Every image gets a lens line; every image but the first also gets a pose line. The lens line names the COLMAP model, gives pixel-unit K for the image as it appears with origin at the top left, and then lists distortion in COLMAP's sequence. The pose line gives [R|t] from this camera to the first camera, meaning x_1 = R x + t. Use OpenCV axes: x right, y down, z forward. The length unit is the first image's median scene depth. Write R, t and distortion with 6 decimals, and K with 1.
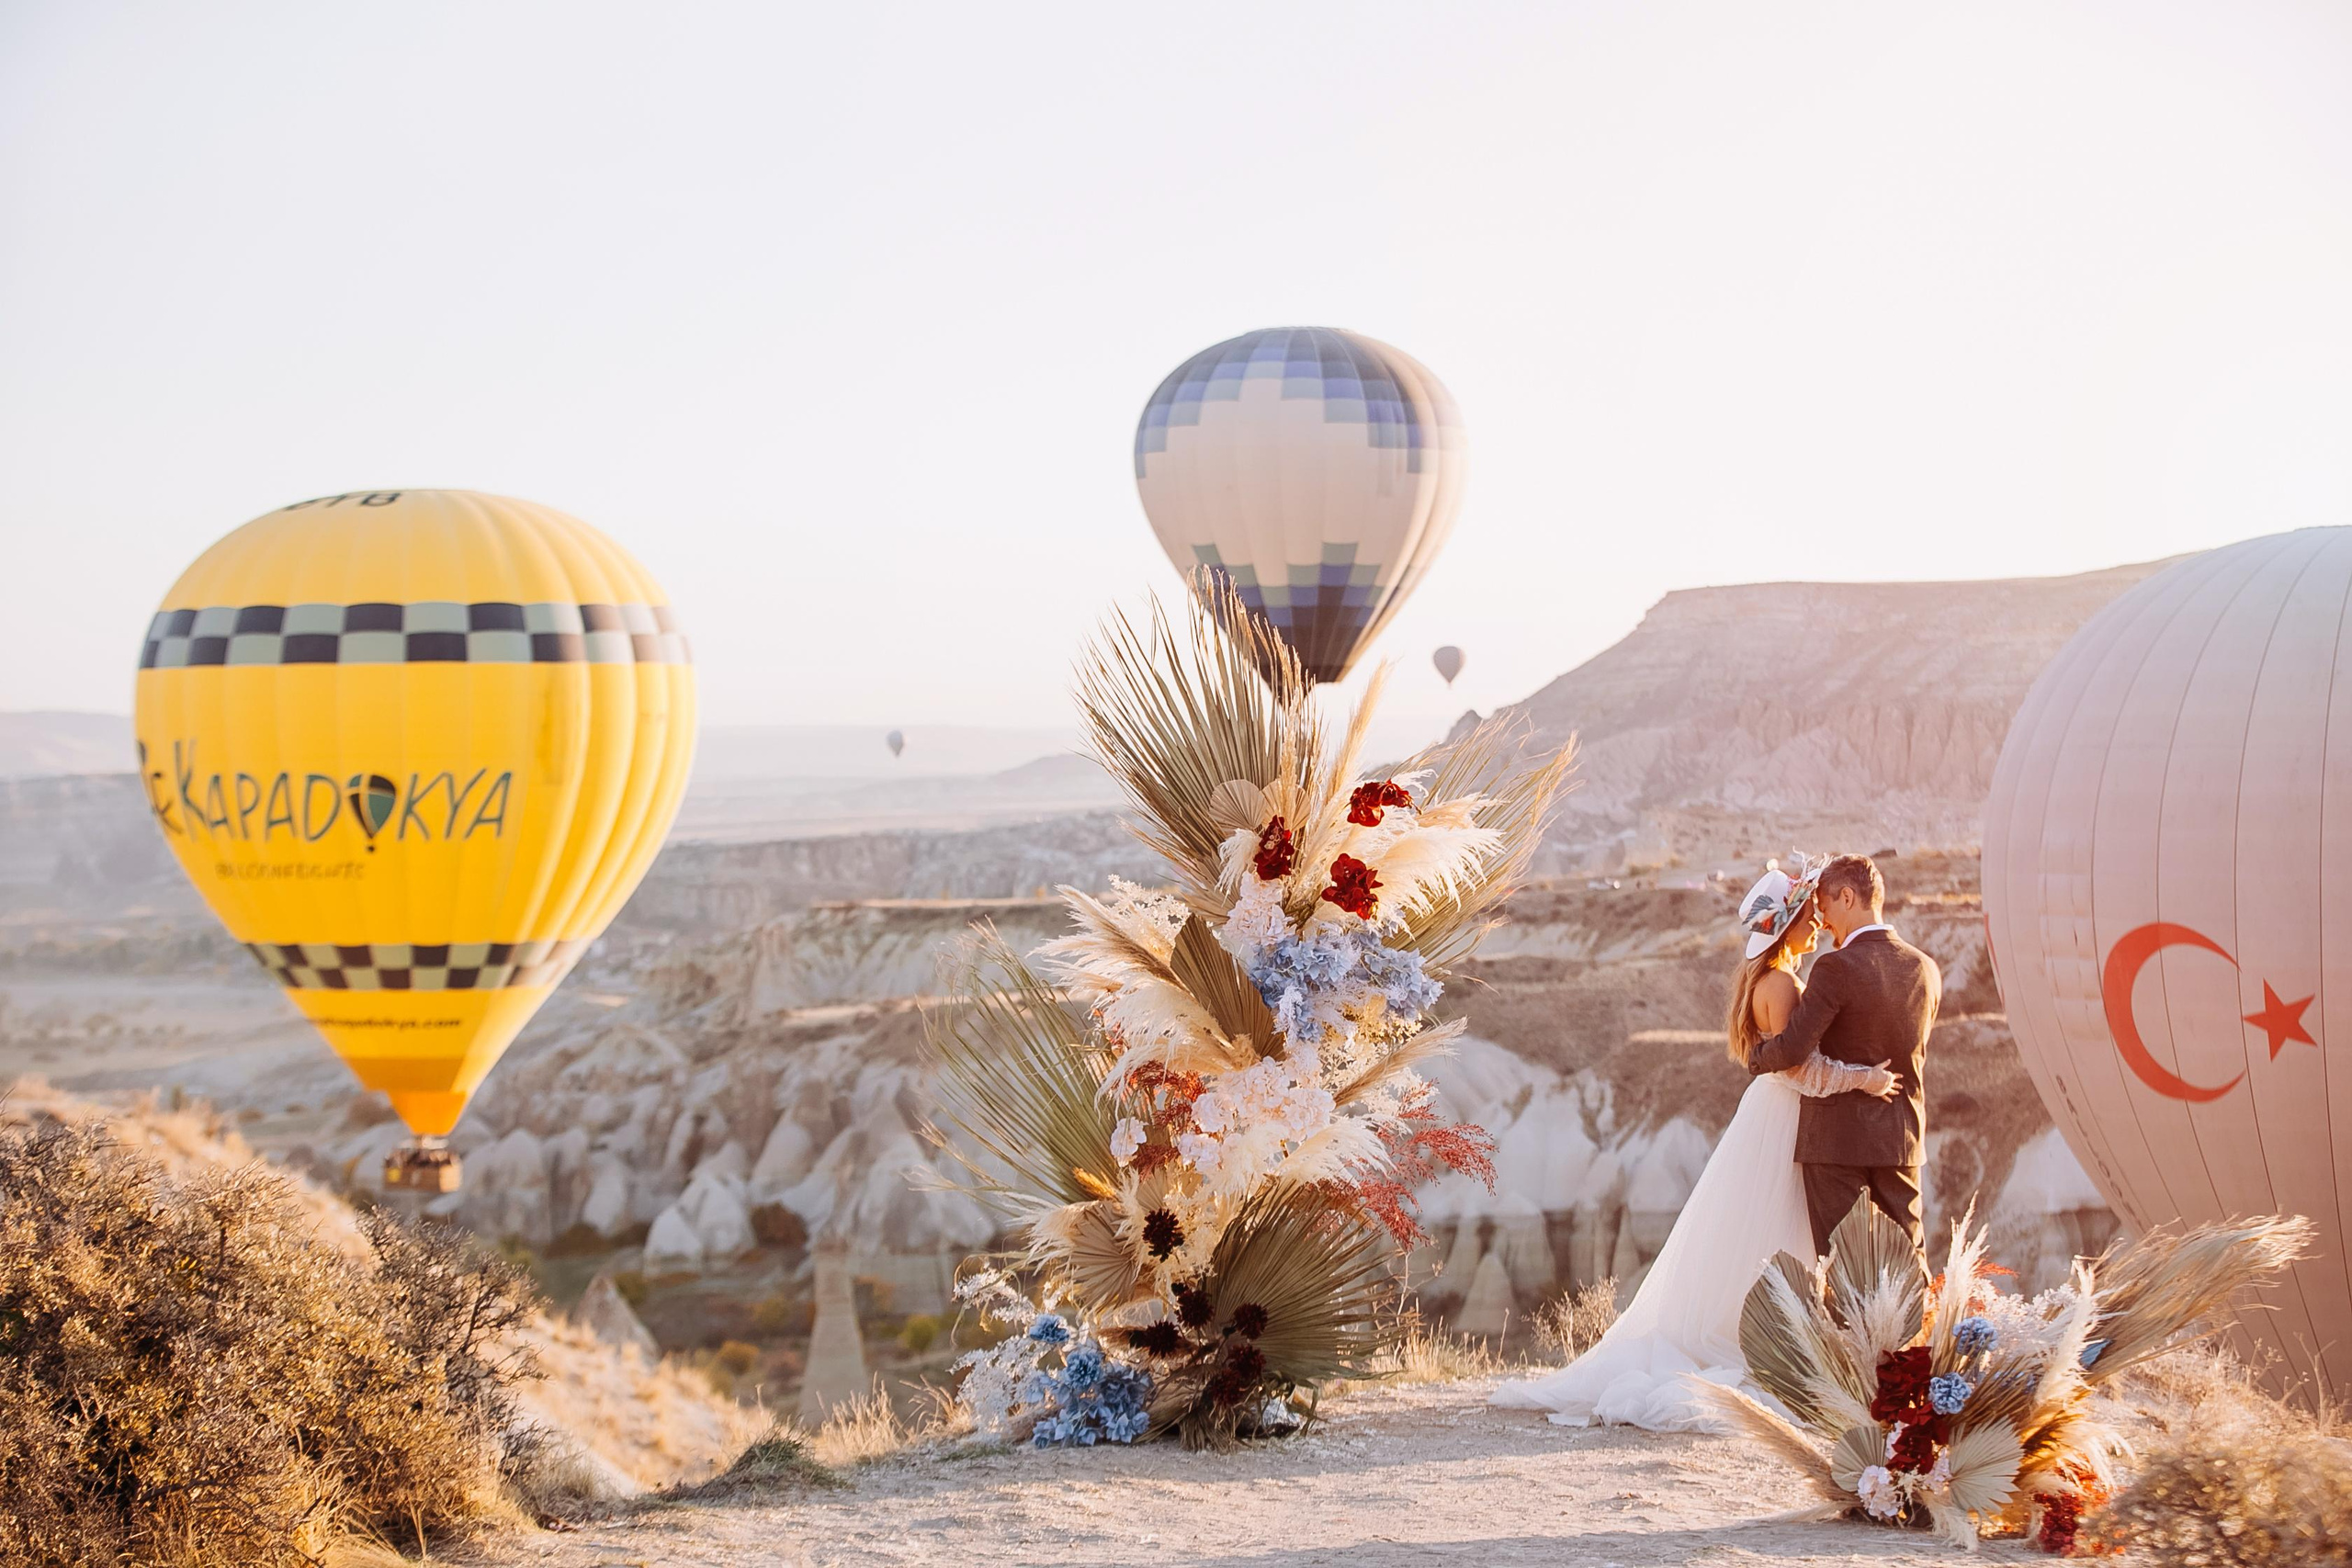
lens RADIAL K [[4770.1, 0, 1176.0], [0, 4770.1, 784.0], [0, 0, 1]] dist [-0.333894, 0.269325]
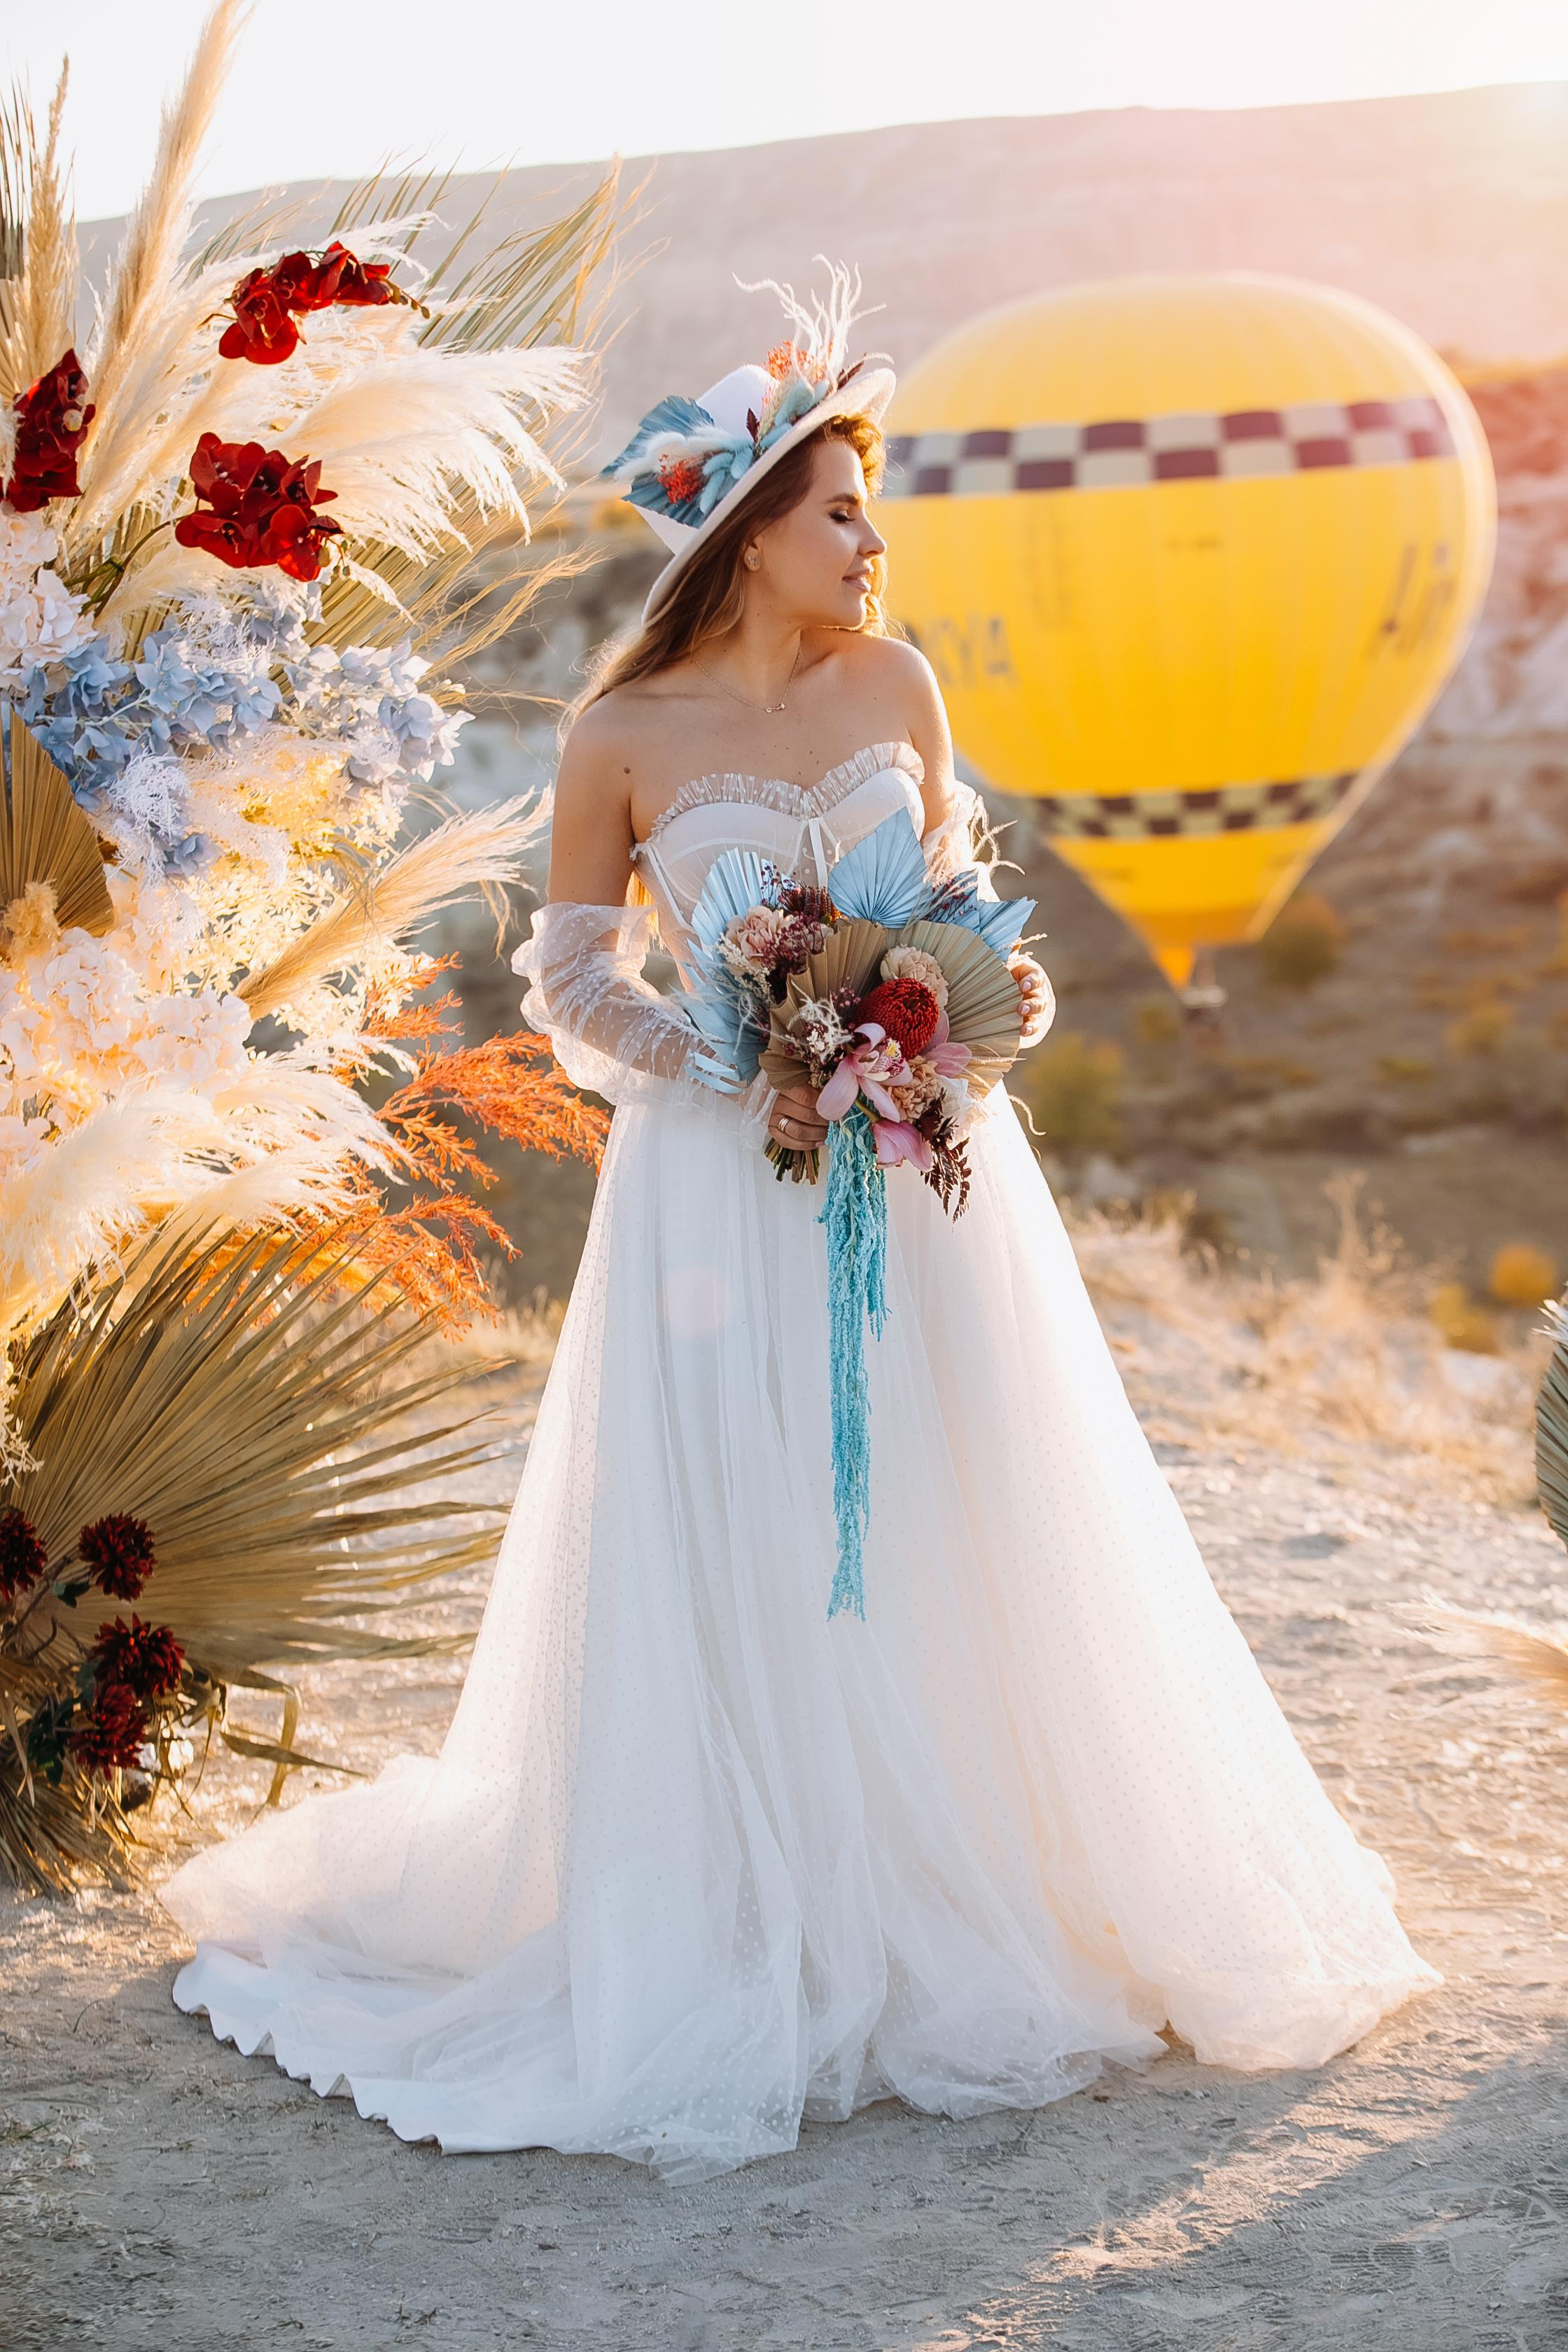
lens RADIAL K [[4770.5, 0, 784.0], [0, 4770.5, 1088.7], [0, 0, 1]] dist [-0.333894, 0.269325]
pose [[0.915316, -0.121846, 0.383861, -0.086278], [0.072075, 0.987307, 0.141530, 0.016589], [-0.396233, -0.101878, 0.912480, 0.594898]]
